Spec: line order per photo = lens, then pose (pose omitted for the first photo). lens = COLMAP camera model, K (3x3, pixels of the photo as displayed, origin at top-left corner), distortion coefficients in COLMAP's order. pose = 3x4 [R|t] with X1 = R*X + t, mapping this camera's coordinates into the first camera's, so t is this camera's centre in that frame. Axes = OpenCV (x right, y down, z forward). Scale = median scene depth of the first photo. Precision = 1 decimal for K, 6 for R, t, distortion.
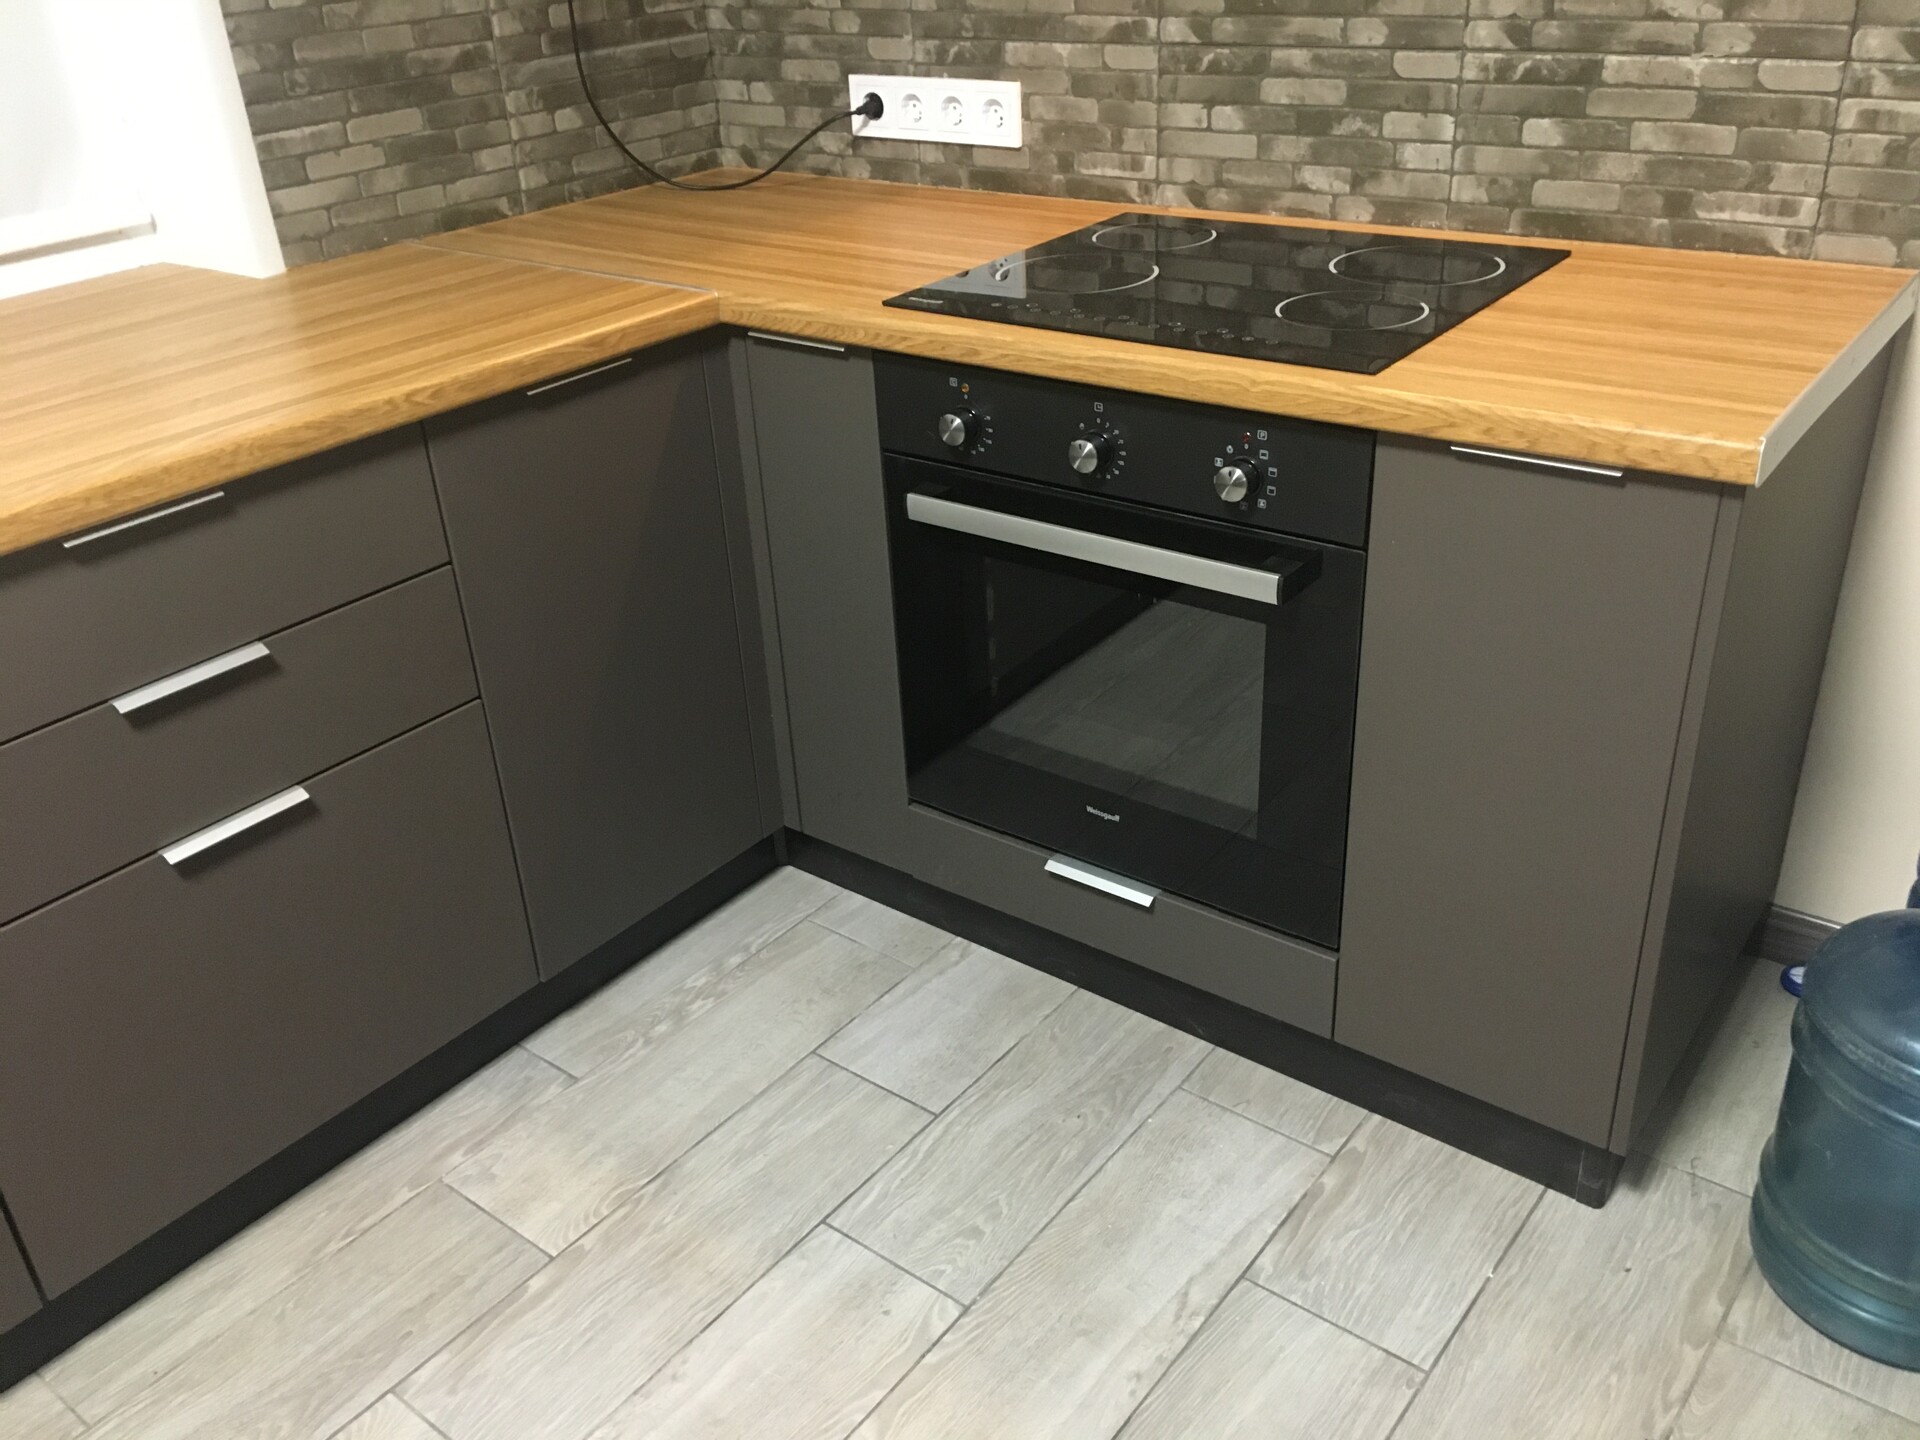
lens RADIAL K [[1634.3, 0, 947.2], [0, 1634.3, 715.7], [0, 0, 1]] dist [0.082572, -0.118190]
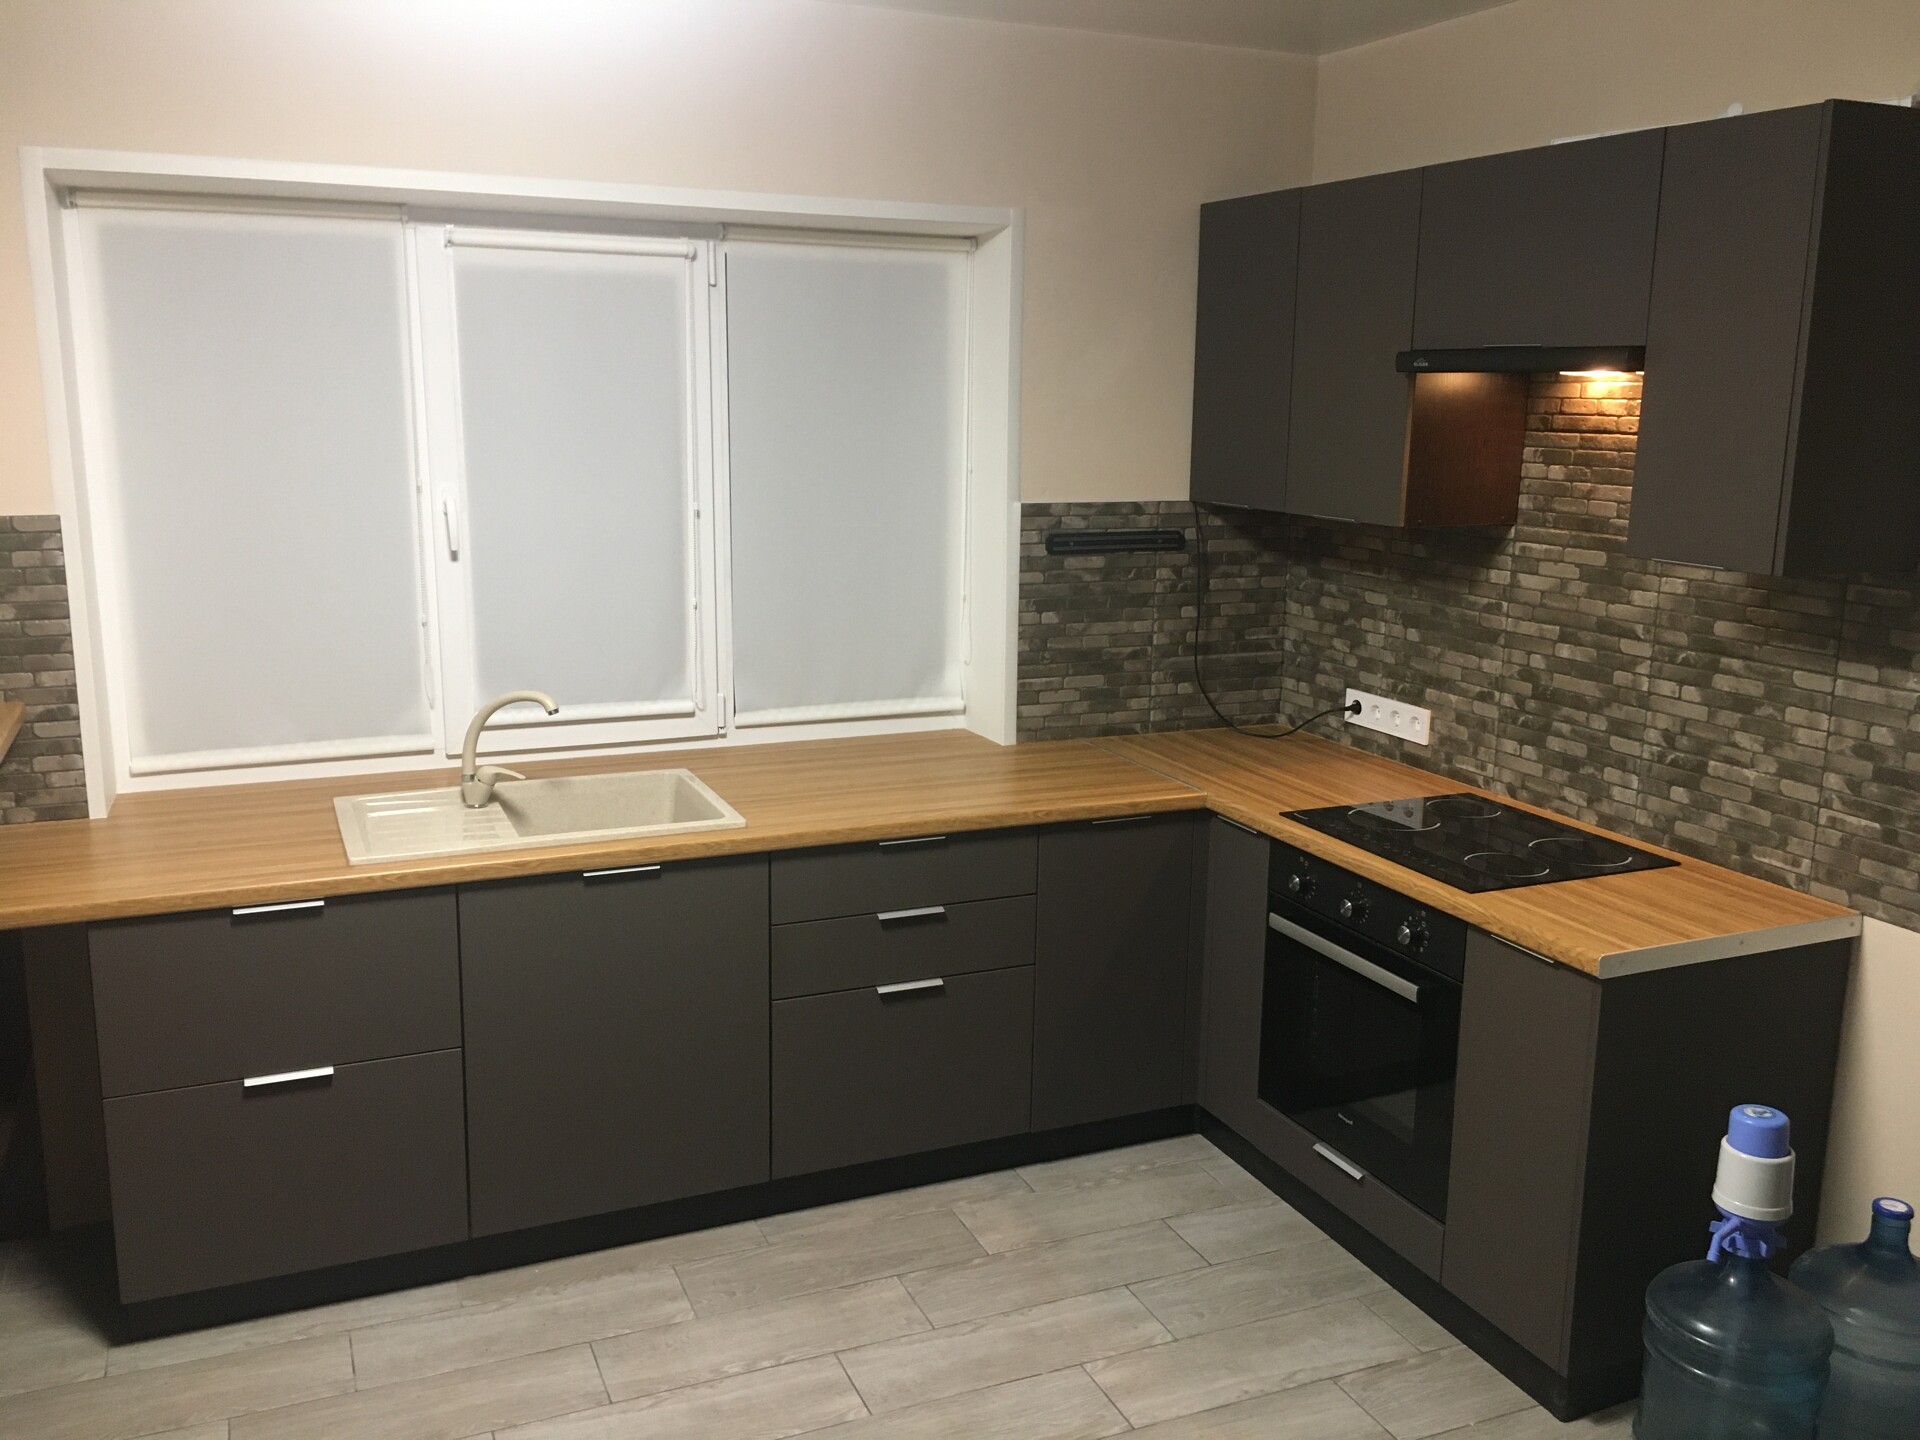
lens RADIAL K [[1634.3, 0, 952.8], [0, 1634.3, 716.2], [0, 0, 1]] dist [0.082572, -0.118190]
pose [[0.877524, 0.161379, -0.451562, 0.428159], [-0.280033, 0.936881, -0.209368, 0.135605], [0.389273, 0.310177, 0.867327, -0.763688]]
